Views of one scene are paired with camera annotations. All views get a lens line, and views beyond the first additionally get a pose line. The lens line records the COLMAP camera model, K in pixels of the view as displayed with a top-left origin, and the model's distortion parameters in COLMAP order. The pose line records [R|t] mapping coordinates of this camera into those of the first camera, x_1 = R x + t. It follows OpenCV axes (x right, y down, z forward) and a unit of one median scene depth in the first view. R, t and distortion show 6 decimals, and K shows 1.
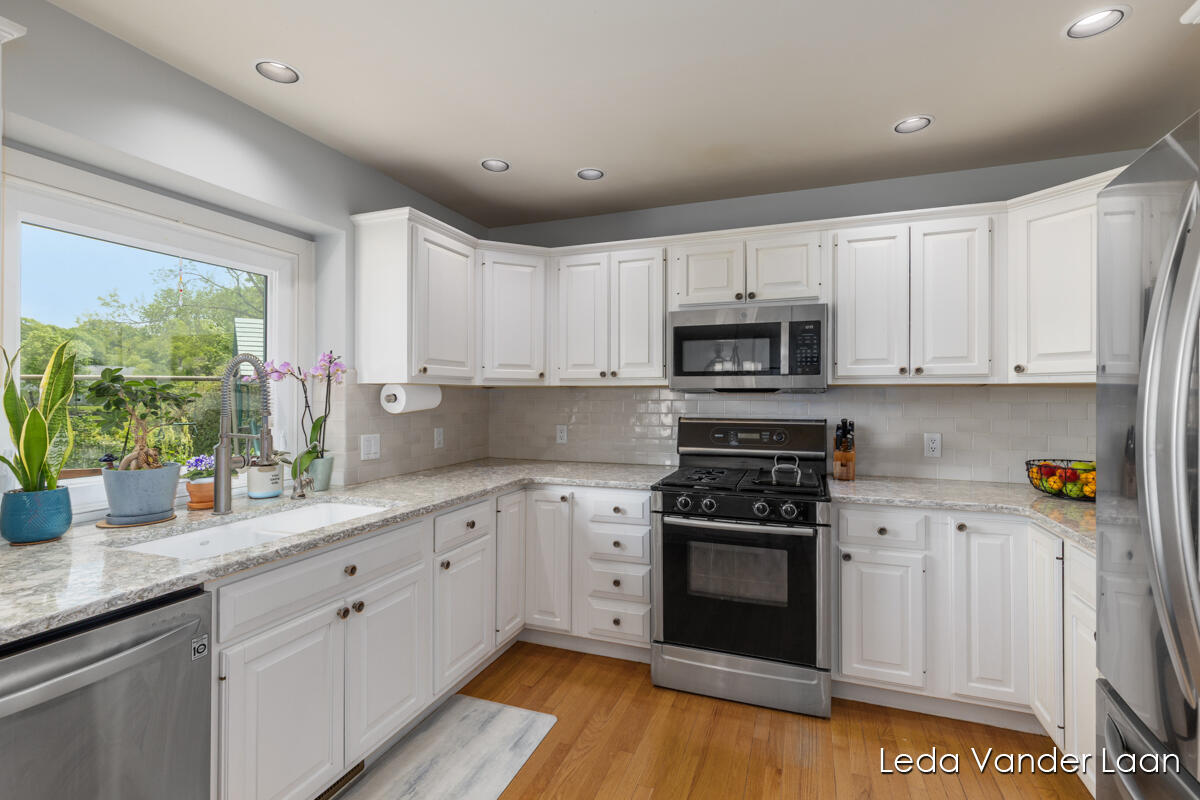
lens RADIAL K [[539.1, 0, 601.0], [0, 539.1, 392.7], [0, 0, 1]] dist [0.009490, -0.001247]
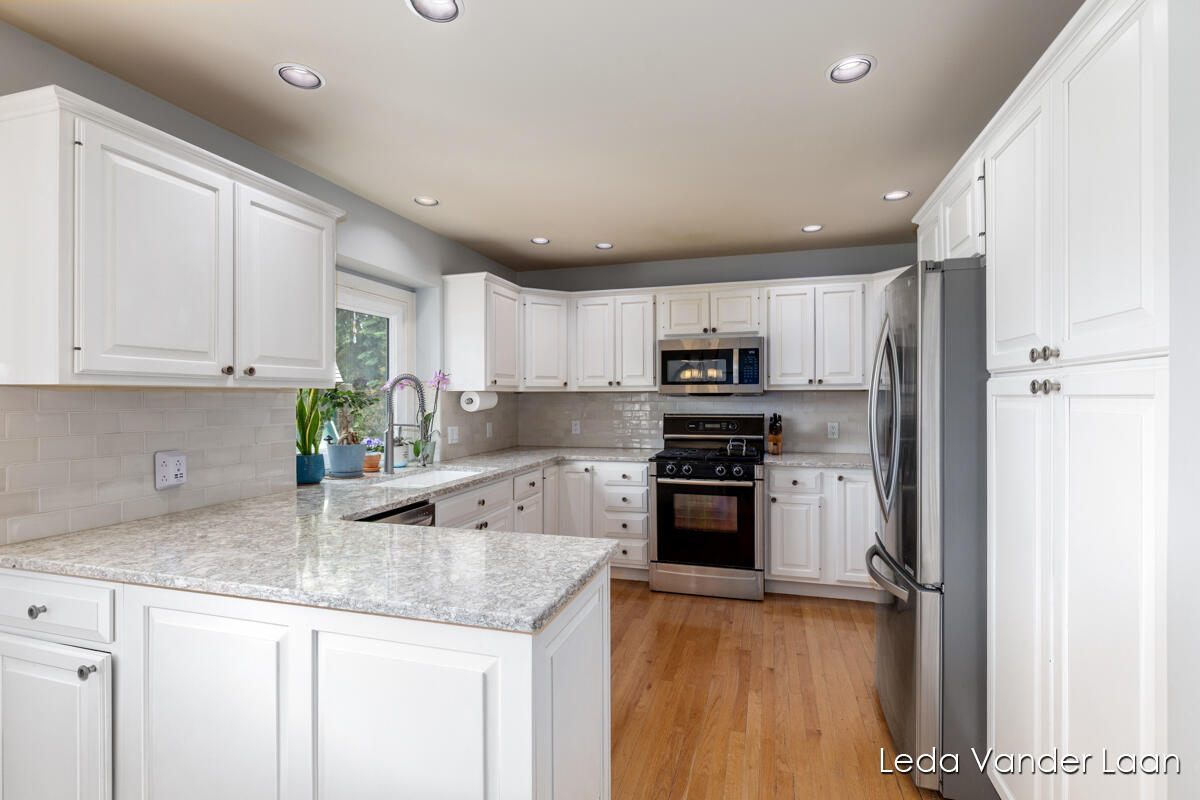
lens RADIAL K [[547.4, 0, 602.0], [0, 547.4, 397.7], [0, 0, 1]] dist [-0.003511, -0.000681]
pose [[0.997540, -0.004990, 0.069928, -0.139160], [0.004684, 0.999979, 0.004538, -0.003905], [-0.069949, -0.004199, 0.997542, -0.496604]]
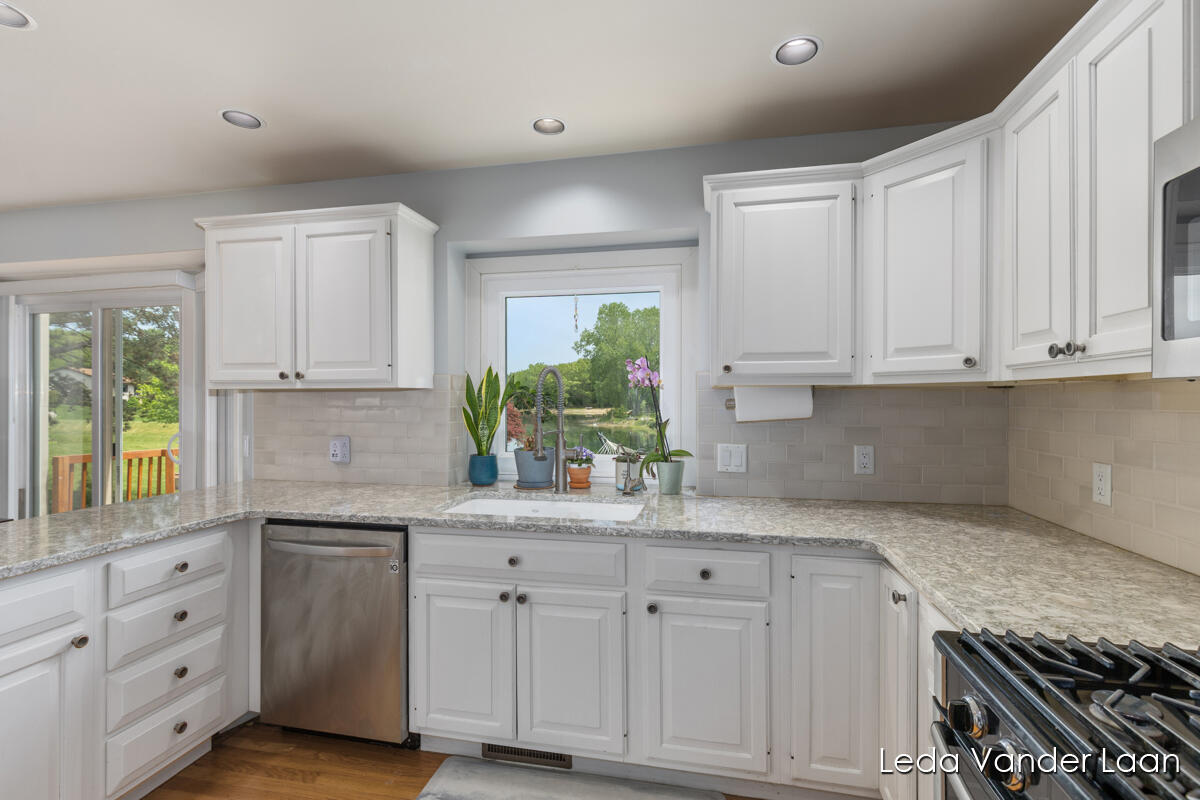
lens RADIAL K [[539.1, 0, 608.3], [0, 539.1, 398.2], [0, 0, 1]] dist [0.009490, -0.001247]
pose [[0.165948, 0.001240, -0.986134, 0.429235], [0.005088, 0.999985, 0.002114, -0.000417], [0.986121, -0.005368, 0.165939, 0.679799]]
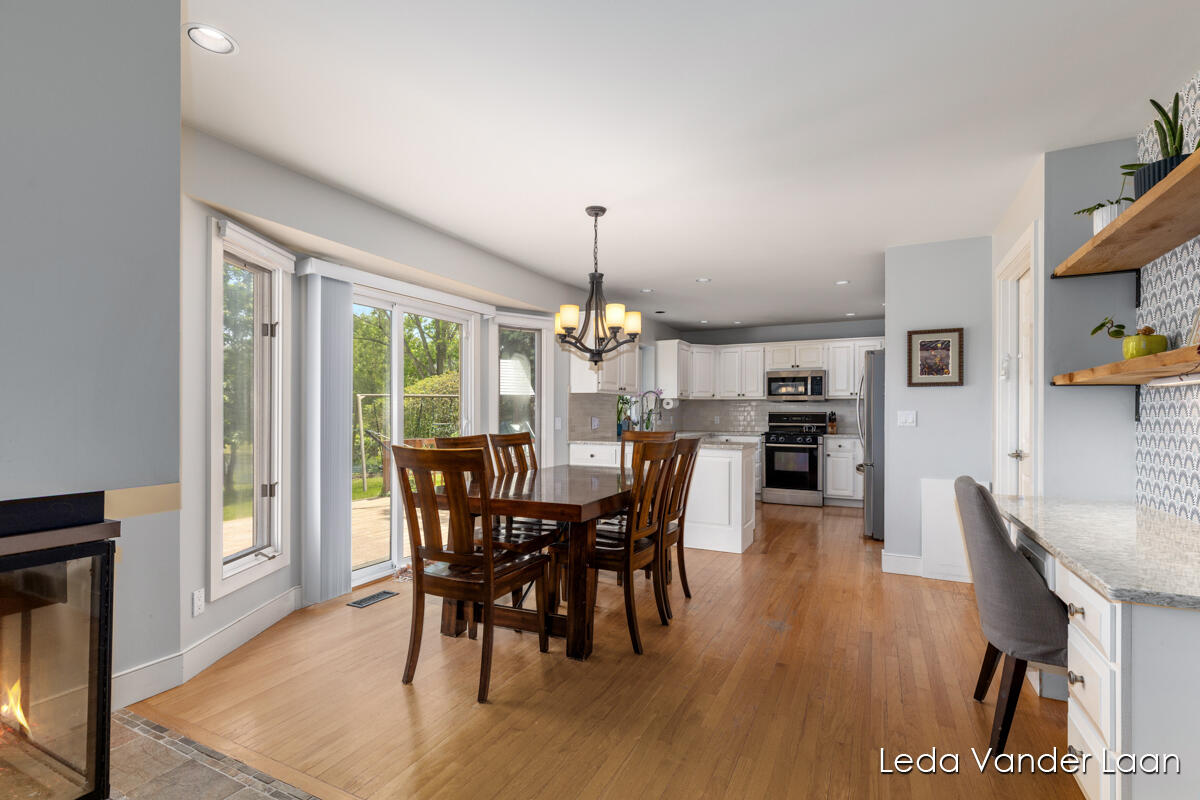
lens RADIAL K [[539.1, 0, 599.8], [0, 539.1, 409.8], [0, 0, 1]] dist [0.009490, -0.001247]
pose [[0.993793, 0.001647, -0.111229, -0.436575], [-0.001501, 0.999998, 0.001404, 0.040557], [0.111231, -0.001228, 0.993794, -1.936627]]
